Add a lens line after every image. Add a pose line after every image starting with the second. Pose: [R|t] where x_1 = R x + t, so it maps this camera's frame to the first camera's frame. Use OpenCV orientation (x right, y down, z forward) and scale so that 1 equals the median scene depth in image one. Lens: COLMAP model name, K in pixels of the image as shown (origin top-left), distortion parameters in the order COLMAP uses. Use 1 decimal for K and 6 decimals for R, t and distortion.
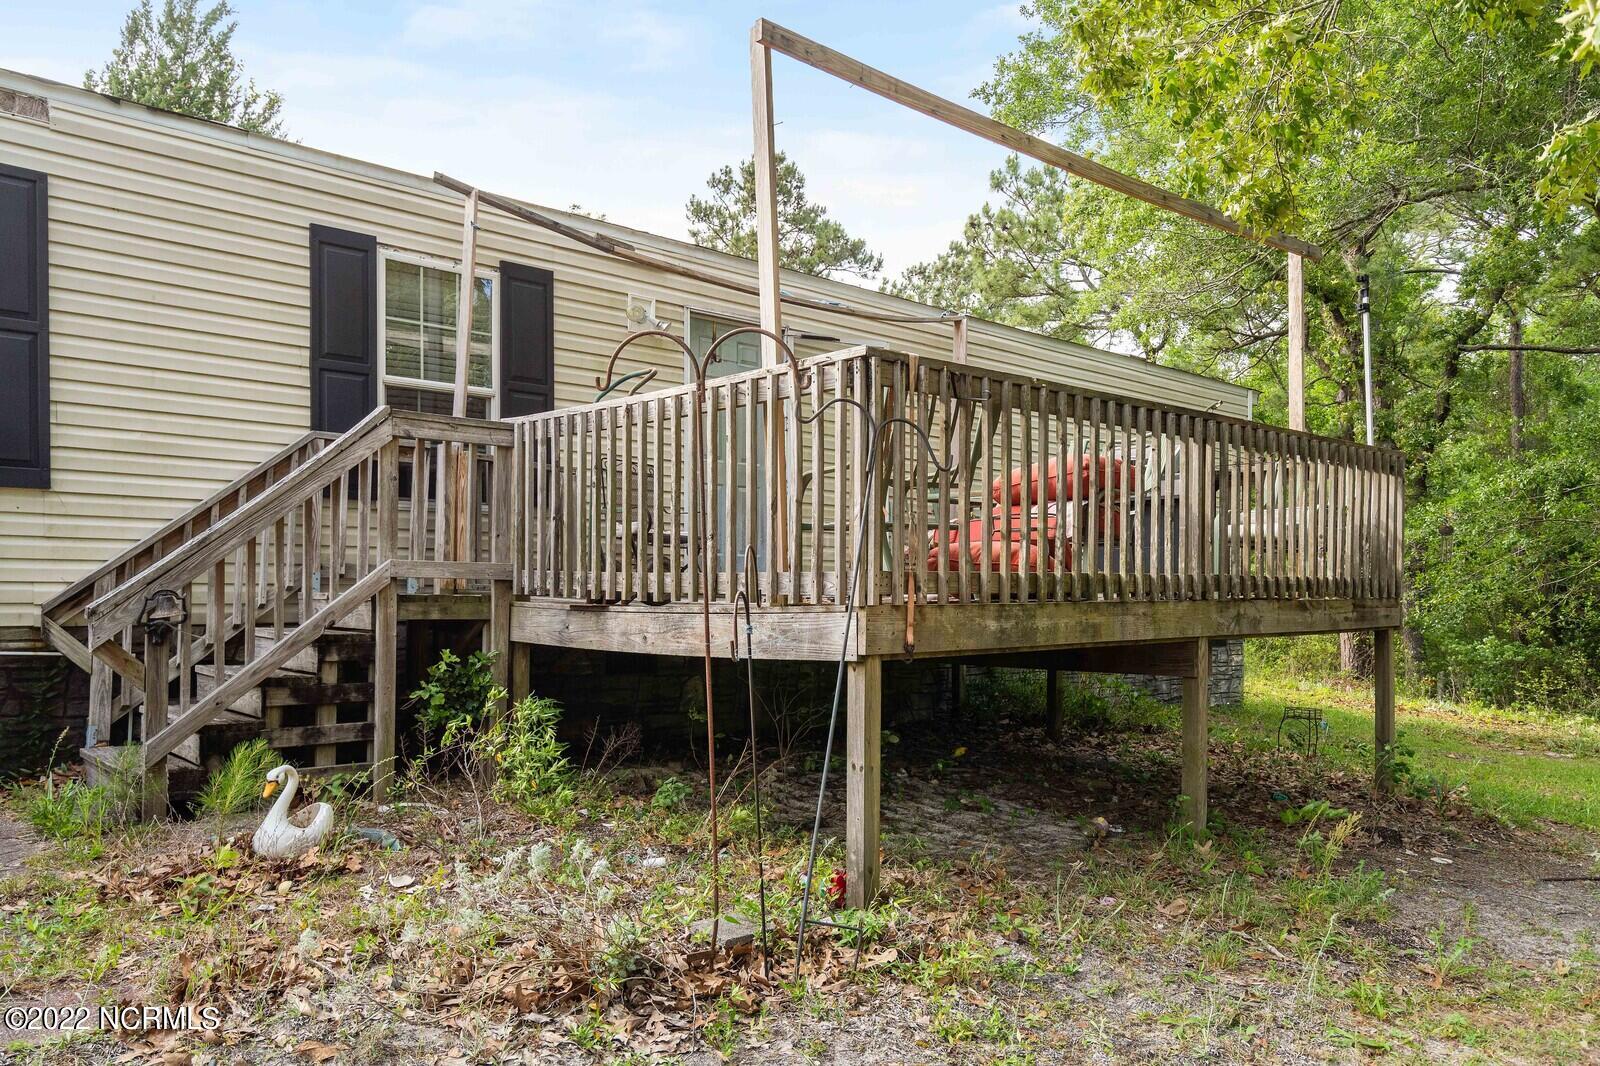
lens RADIAL K [[1144.2, 0, 842.8], [0, 1144.2, 599.8], [0, 0, 1]] dist [-0.008885, 0.000403]
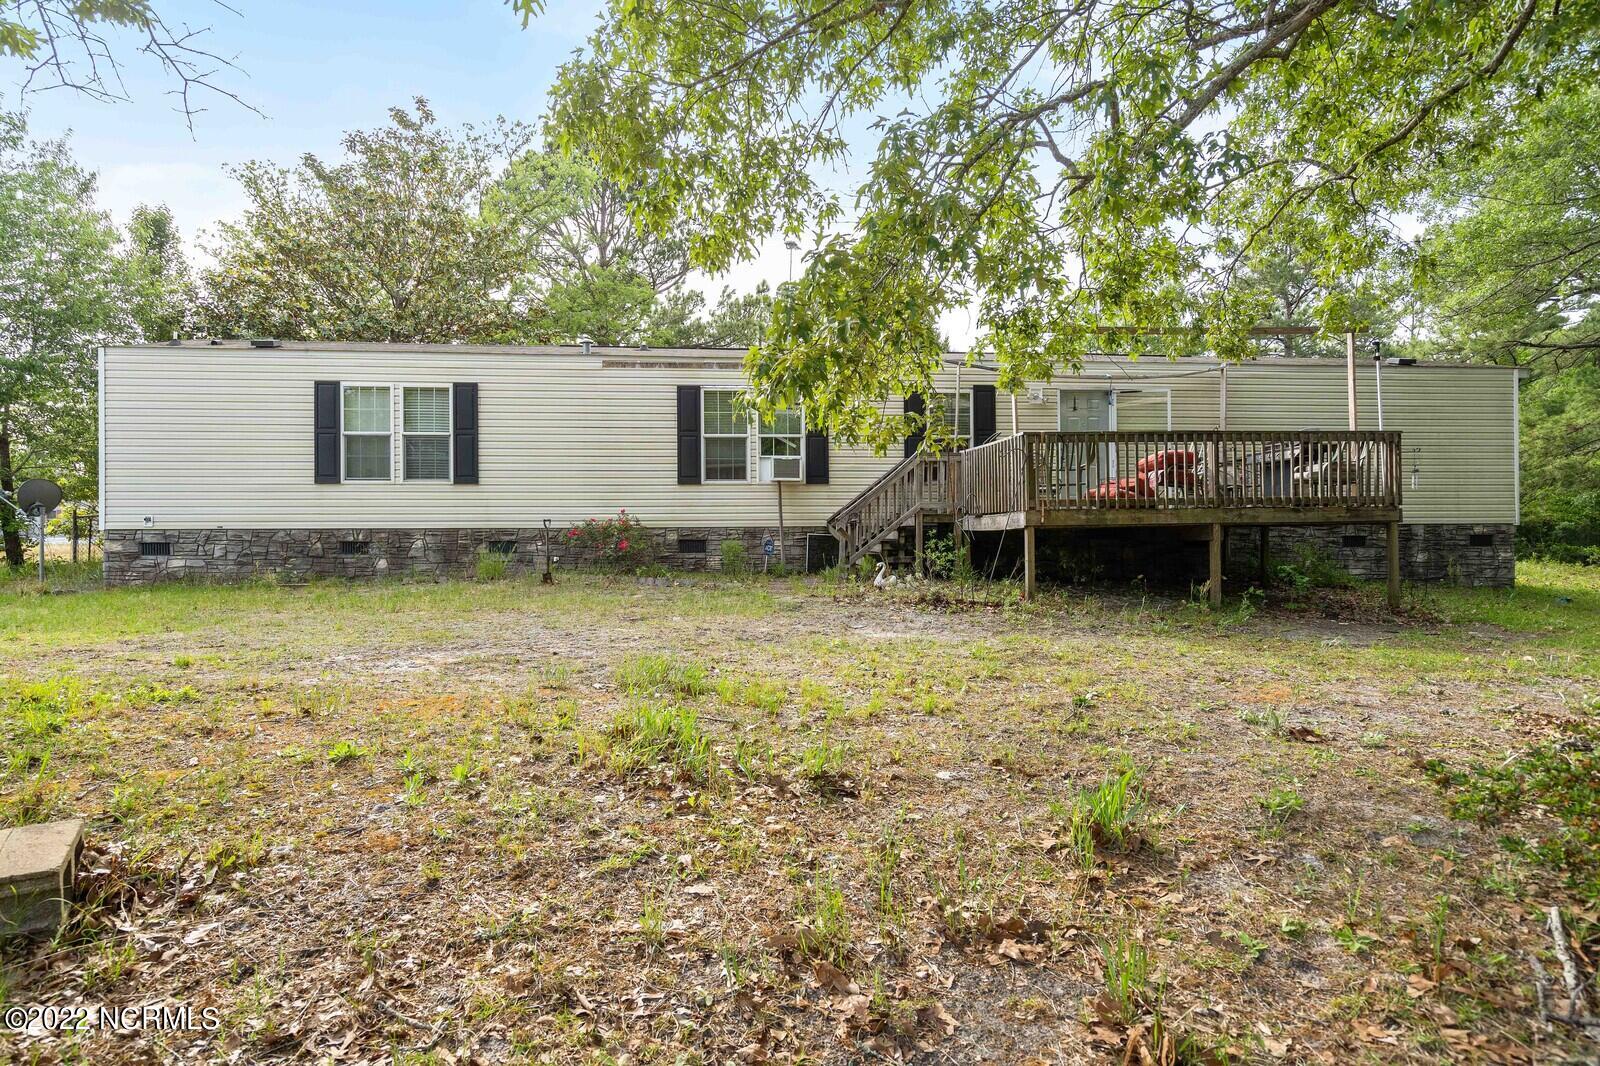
lens RADIAL K [[929.6, 0, 808.1], [0, 929.6, 535.9], [0, 0, 1]] dist [0.010426, -0.001664]
pose [[0.789190, -0.010569, -0.614058, 0.818979], [0.007125, 0.999942, -0.008053, 0.066718], [0.614107, 0.001980, 0.789220, -1.043970]]
